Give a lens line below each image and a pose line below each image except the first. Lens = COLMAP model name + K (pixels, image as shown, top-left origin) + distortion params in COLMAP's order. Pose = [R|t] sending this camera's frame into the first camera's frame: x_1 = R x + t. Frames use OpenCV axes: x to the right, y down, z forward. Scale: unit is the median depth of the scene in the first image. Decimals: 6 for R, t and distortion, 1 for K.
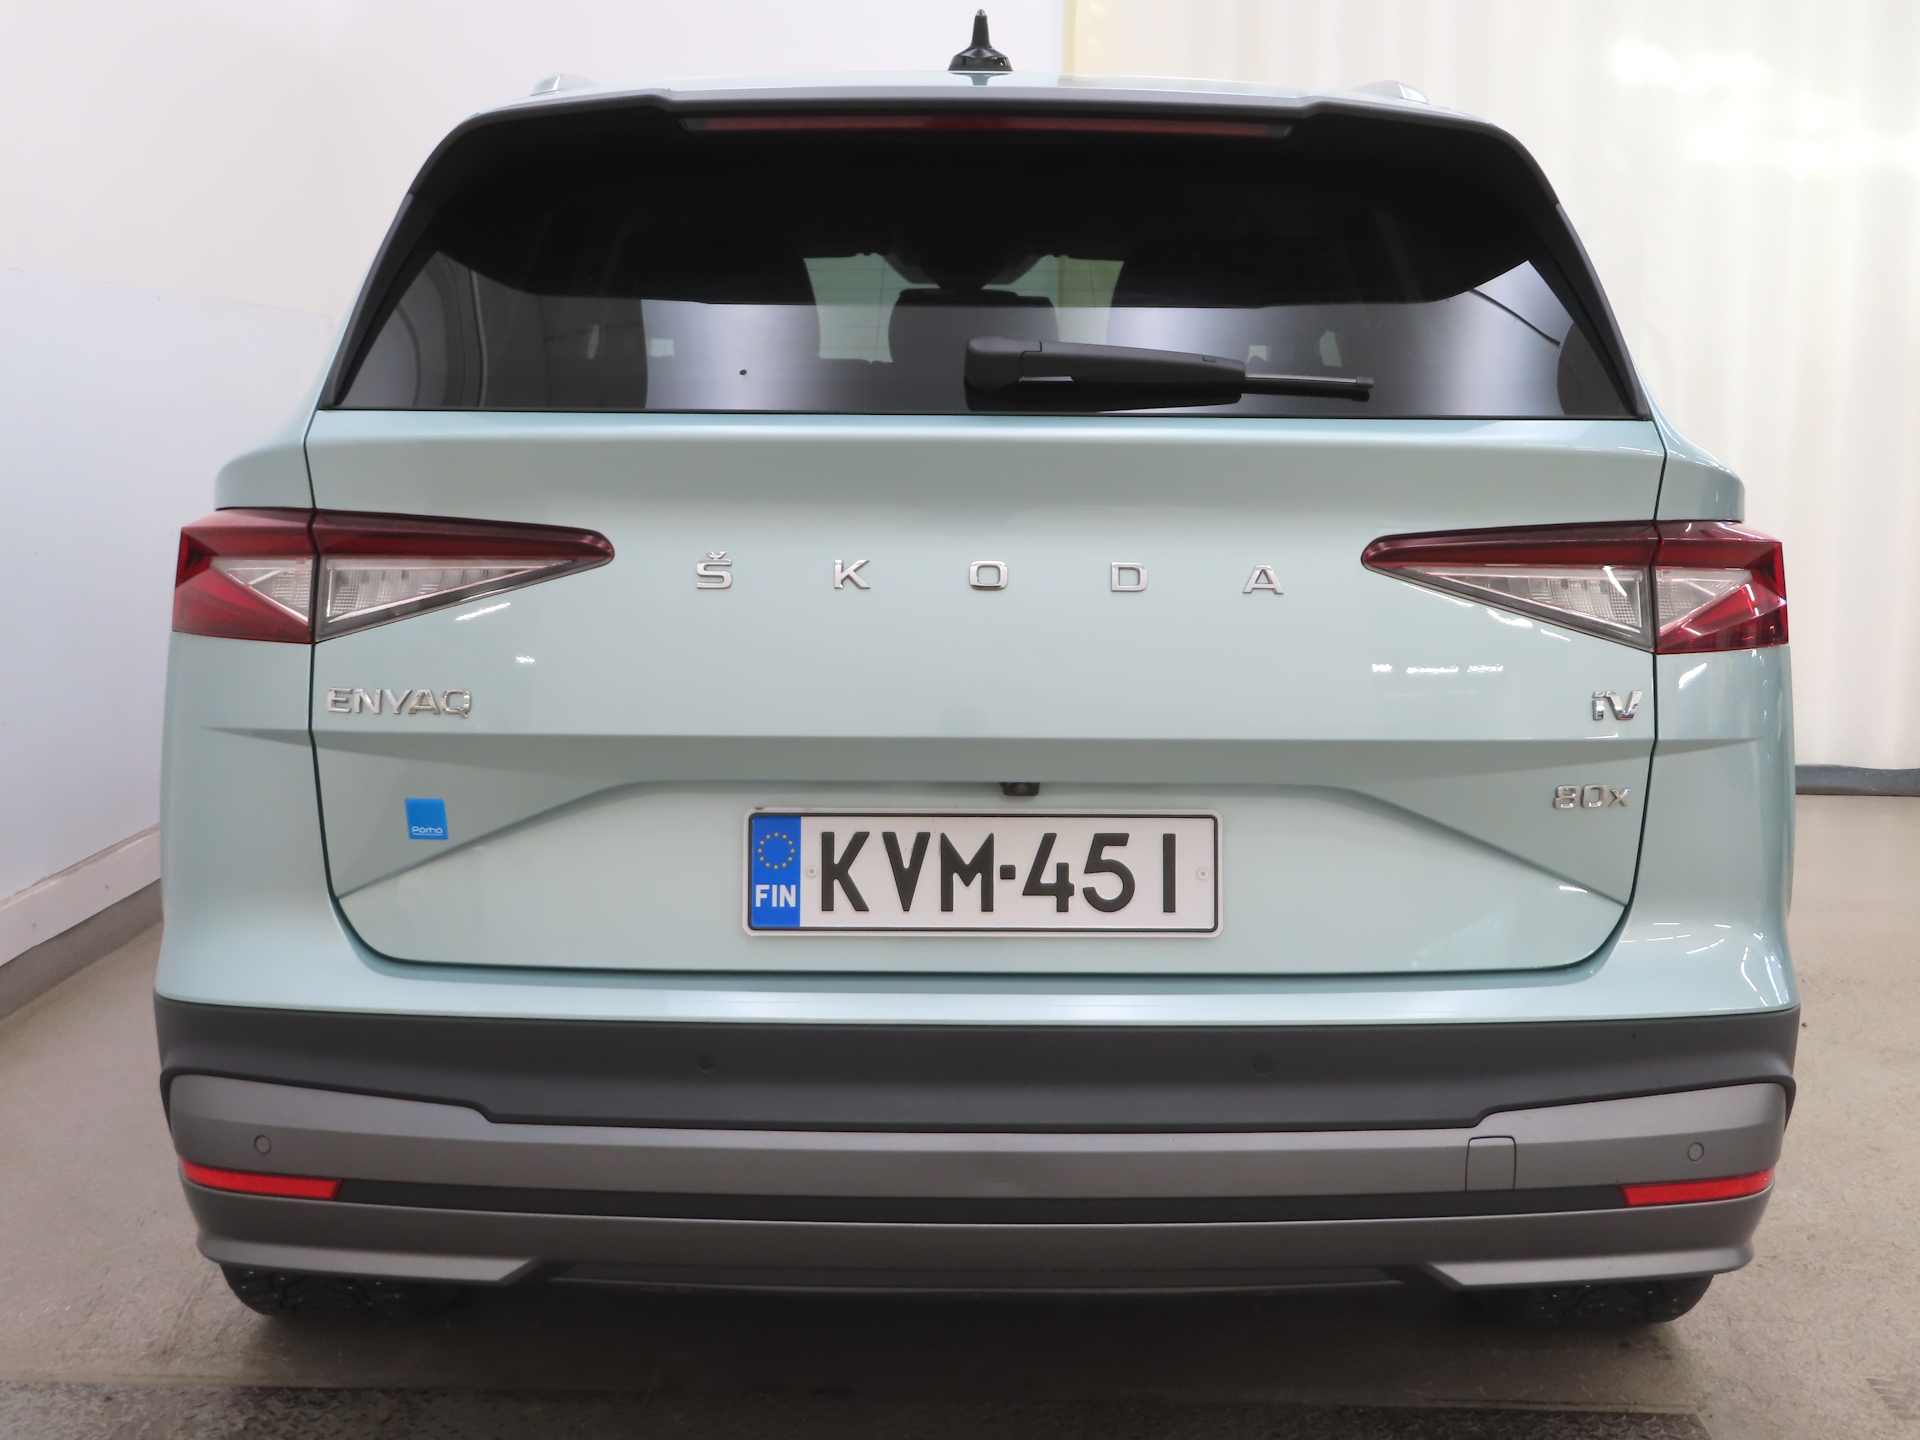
lens RADIAL K [[2497.8, 0, 960.0], [0, 2497.8, 720.0], [0, 0, 1]] dist [0.014032, -0.010250]
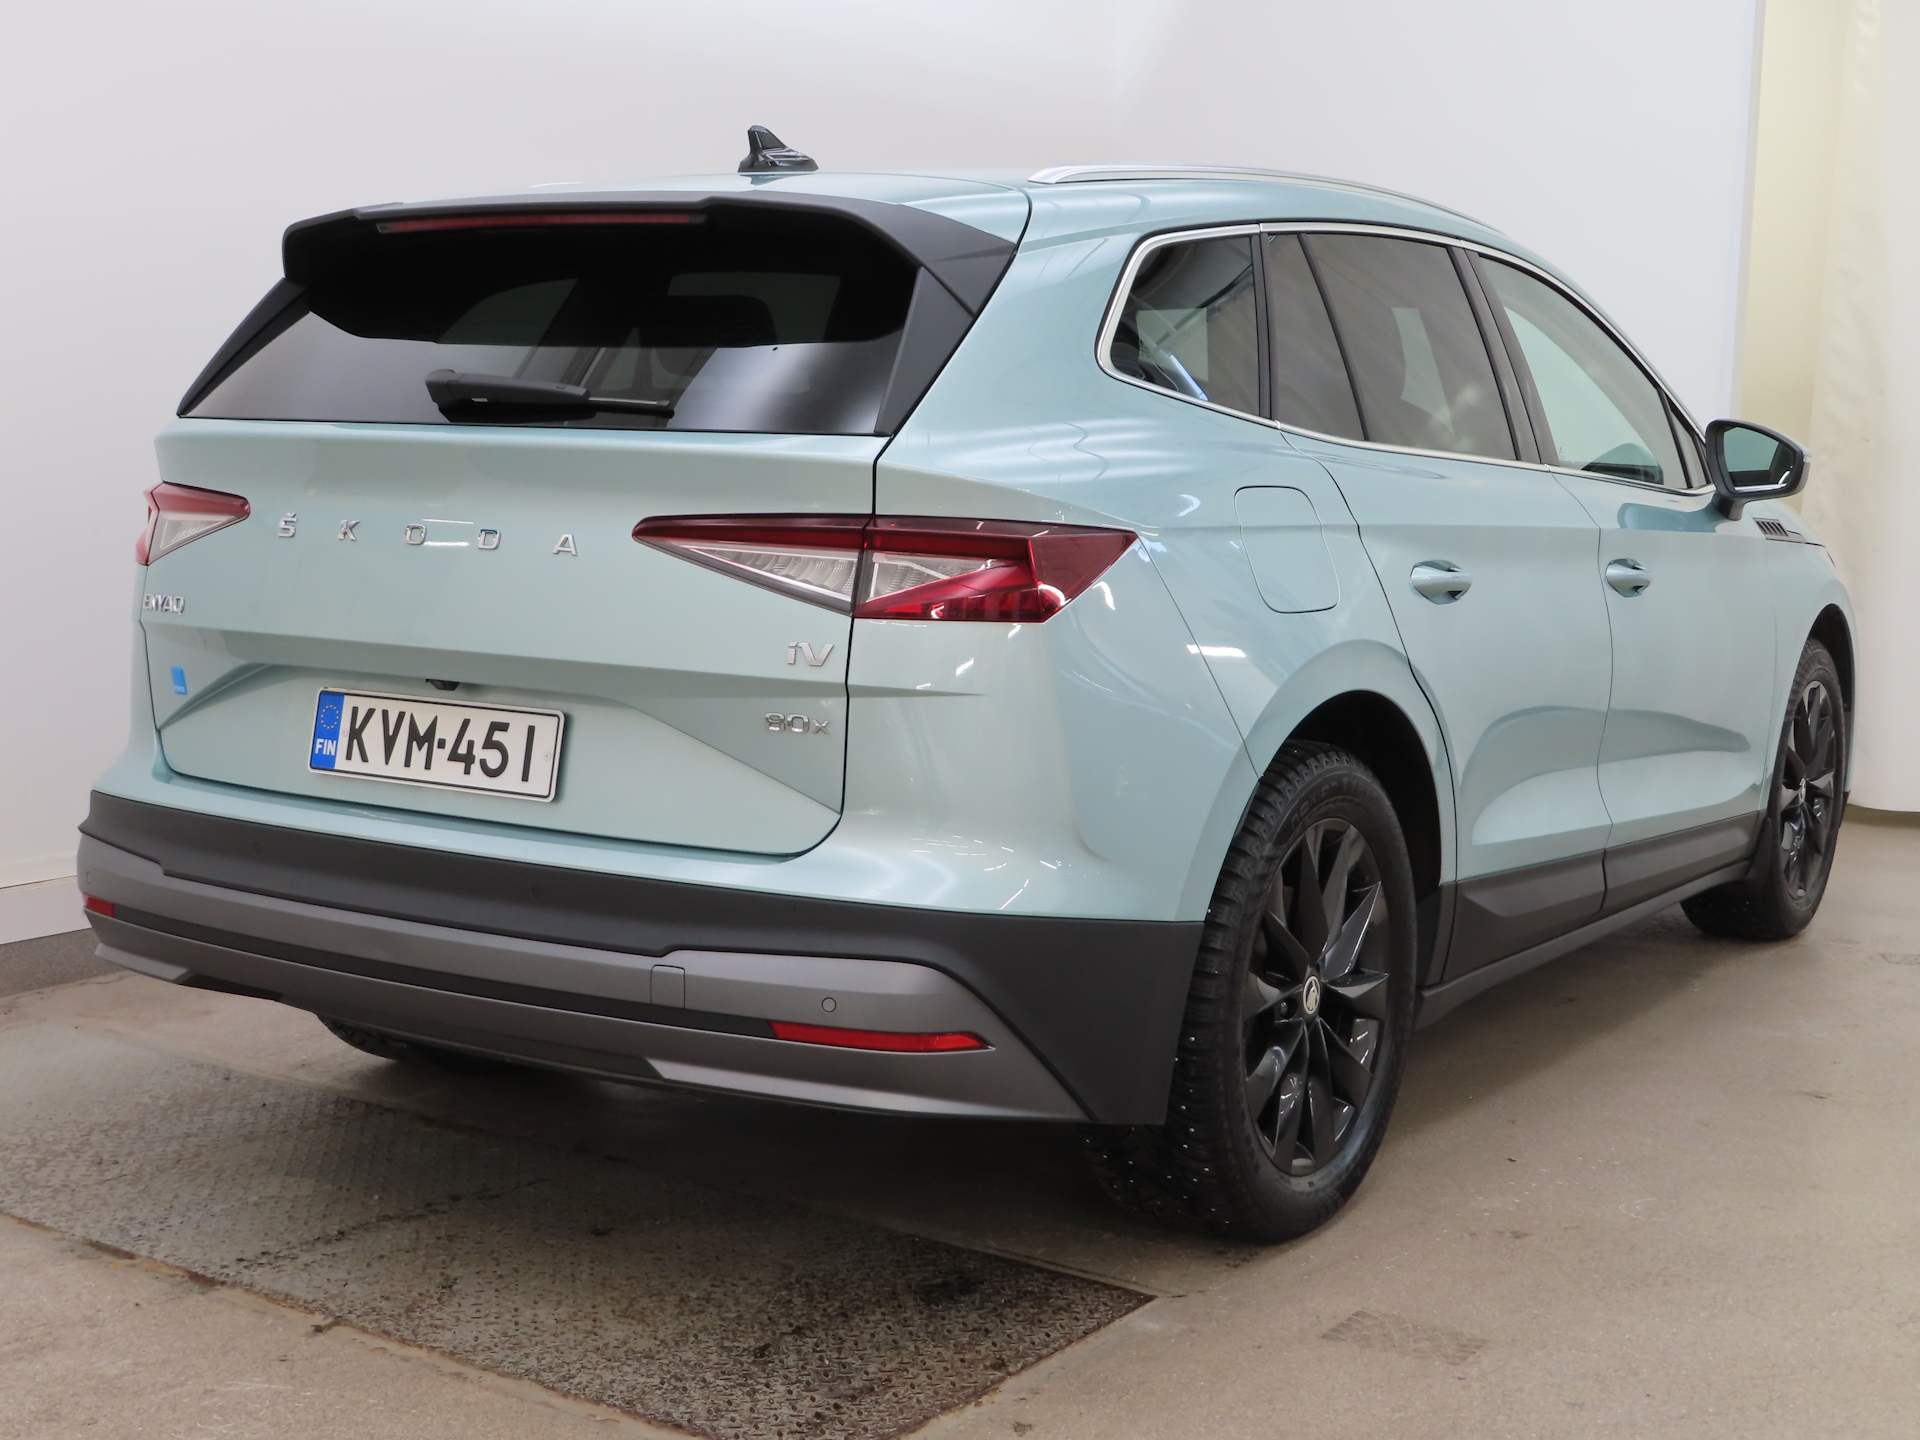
lens RADIAL K [[2497.8, 0, 960.0], [0, 2497.8, 720.0], [0, 0, 1]] dist [0.014032, -0.010250]
pose [[0.840918, 0.074057, -0.536071, 1.035865], [-0.083395, 0.996493, 0.006844, 0.012890], [0.534698, 0.038951, 0.844145, -0.051717]]
